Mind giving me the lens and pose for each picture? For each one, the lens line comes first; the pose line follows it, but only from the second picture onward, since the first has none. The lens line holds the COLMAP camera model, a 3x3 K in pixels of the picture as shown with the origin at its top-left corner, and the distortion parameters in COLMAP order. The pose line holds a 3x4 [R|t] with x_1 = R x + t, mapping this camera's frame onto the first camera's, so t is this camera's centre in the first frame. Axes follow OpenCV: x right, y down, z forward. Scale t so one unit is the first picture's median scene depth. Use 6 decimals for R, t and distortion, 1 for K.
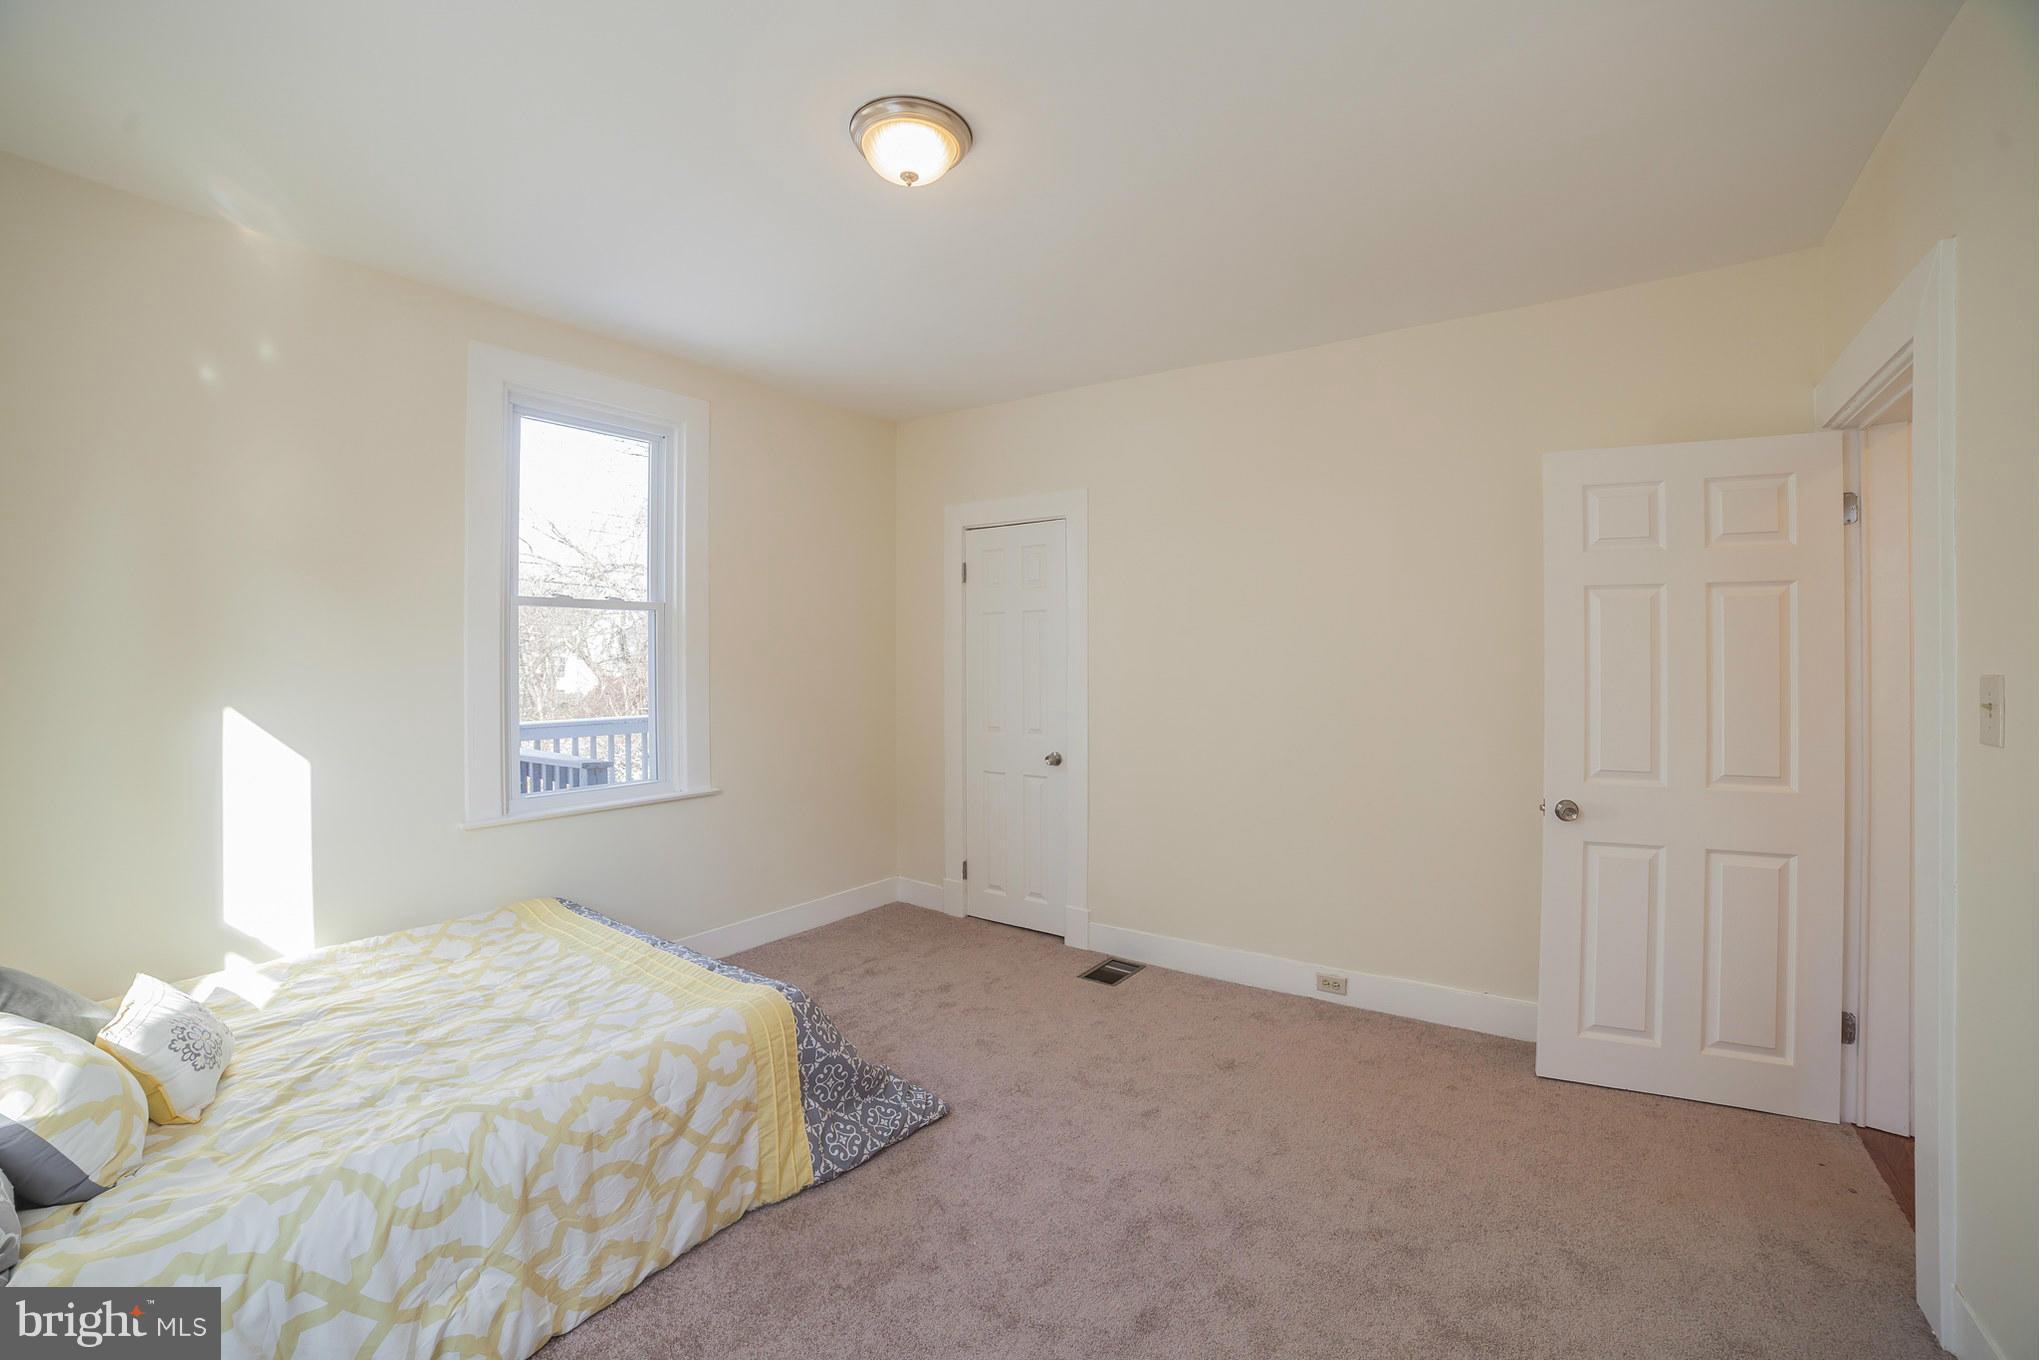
lens RADIAL K [[857.8, 0, 1014.1], [0, 857.8, 685.4], [0, 0, 1]] dist [-0.096104, 0.036215]
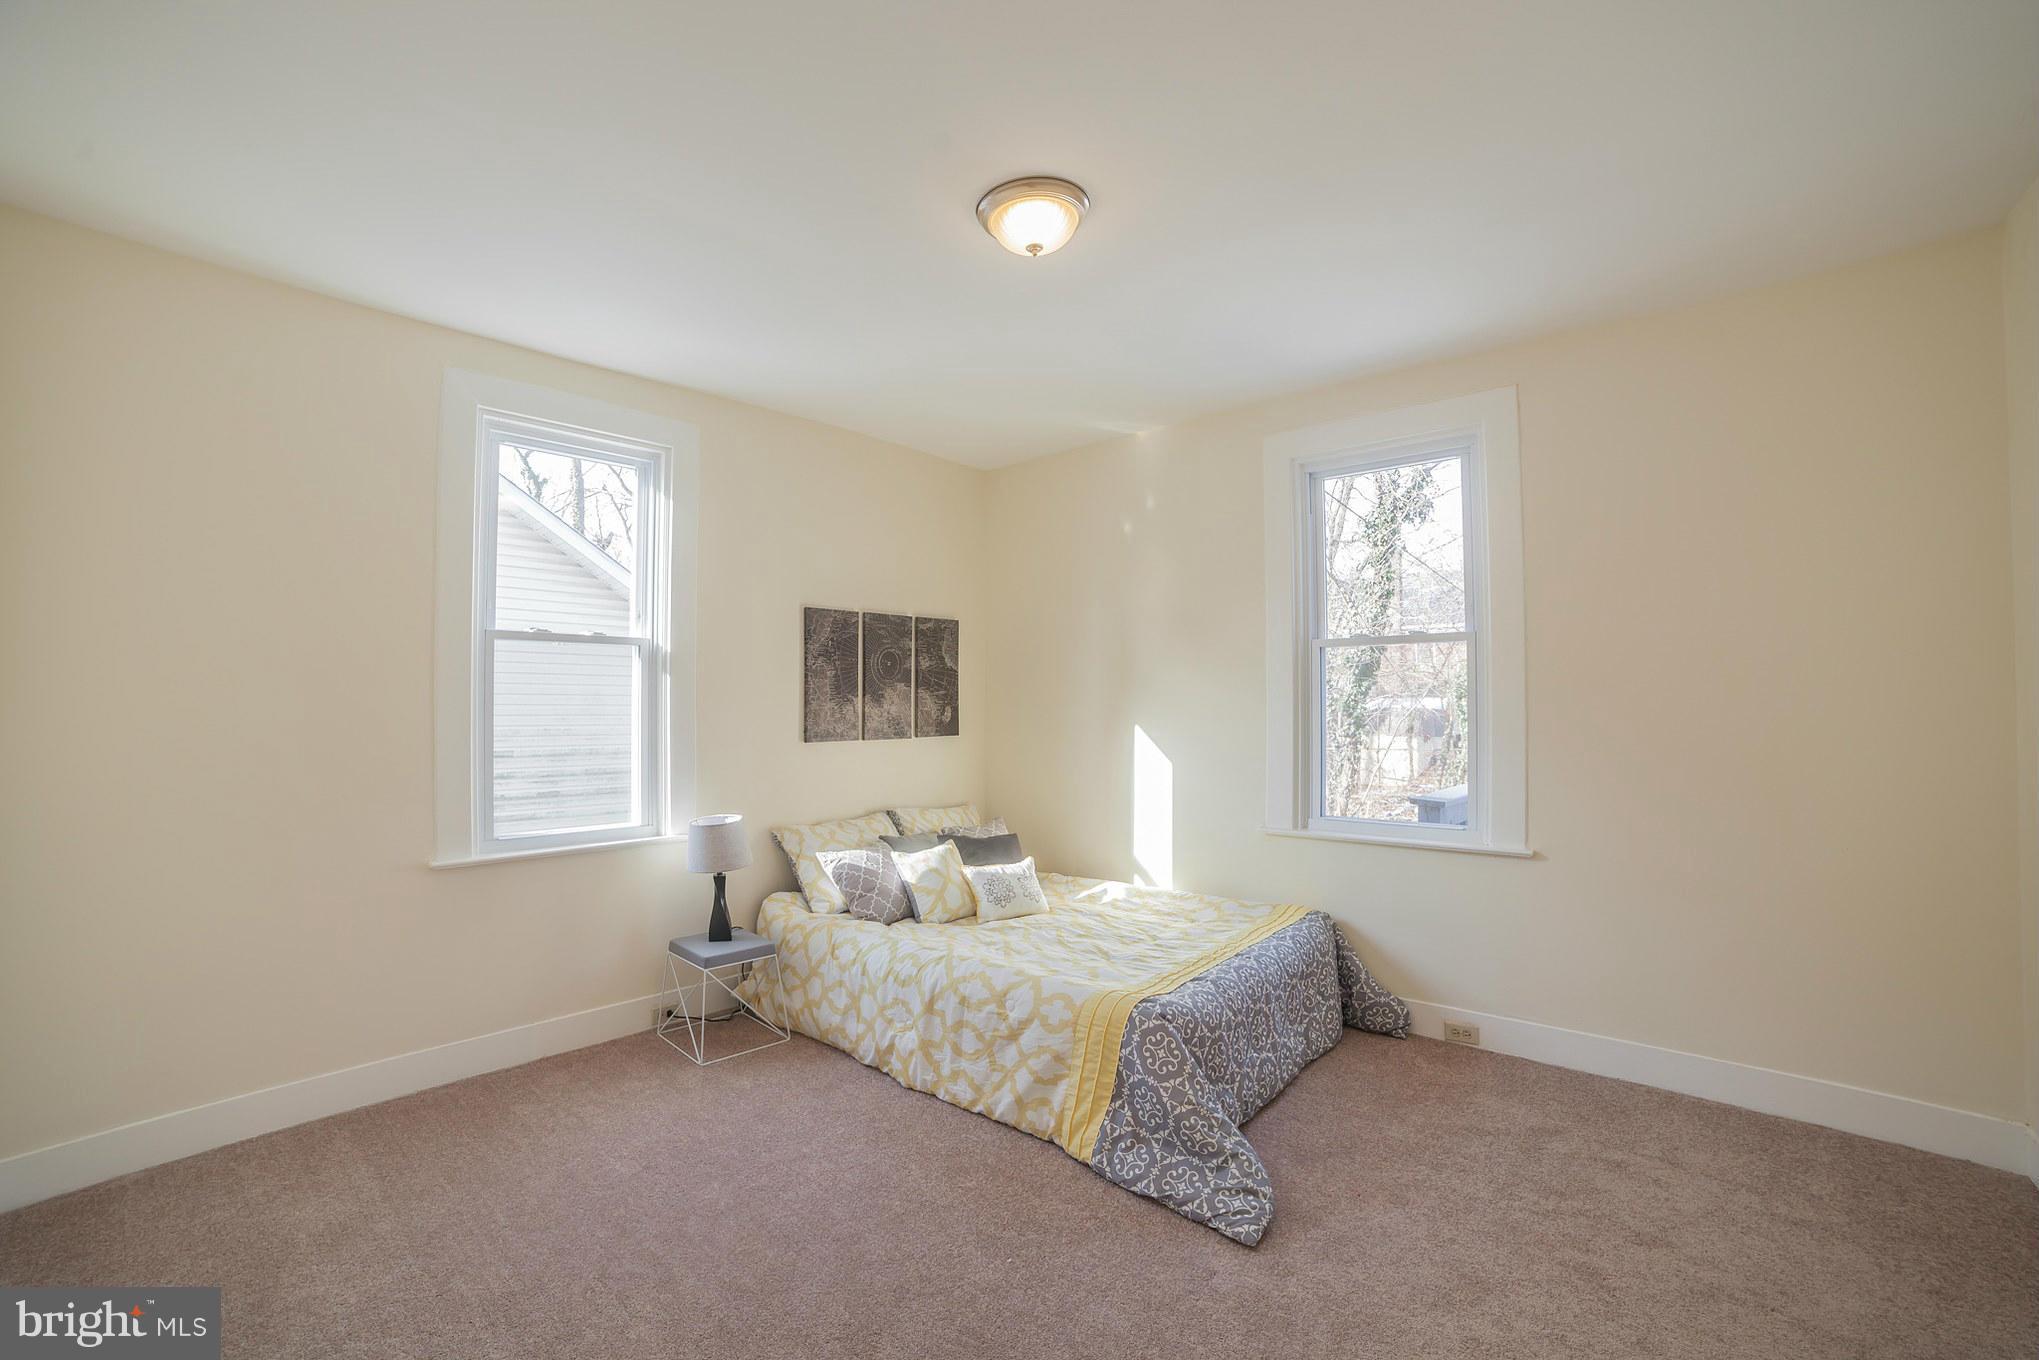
lens RADIAL K [[953.5, 0, 1019.3], [0, 953.5, 691.1], [0, 0, 1]] dist [-0.122477, 0.055122]
pose [[-0.138229, -0.003813, -0.990393, 1.144948], [-0.022650, 0.999743, -0.000688, -0.041371], [0.990141, 0.022337, -0.138280, 1.202290]]
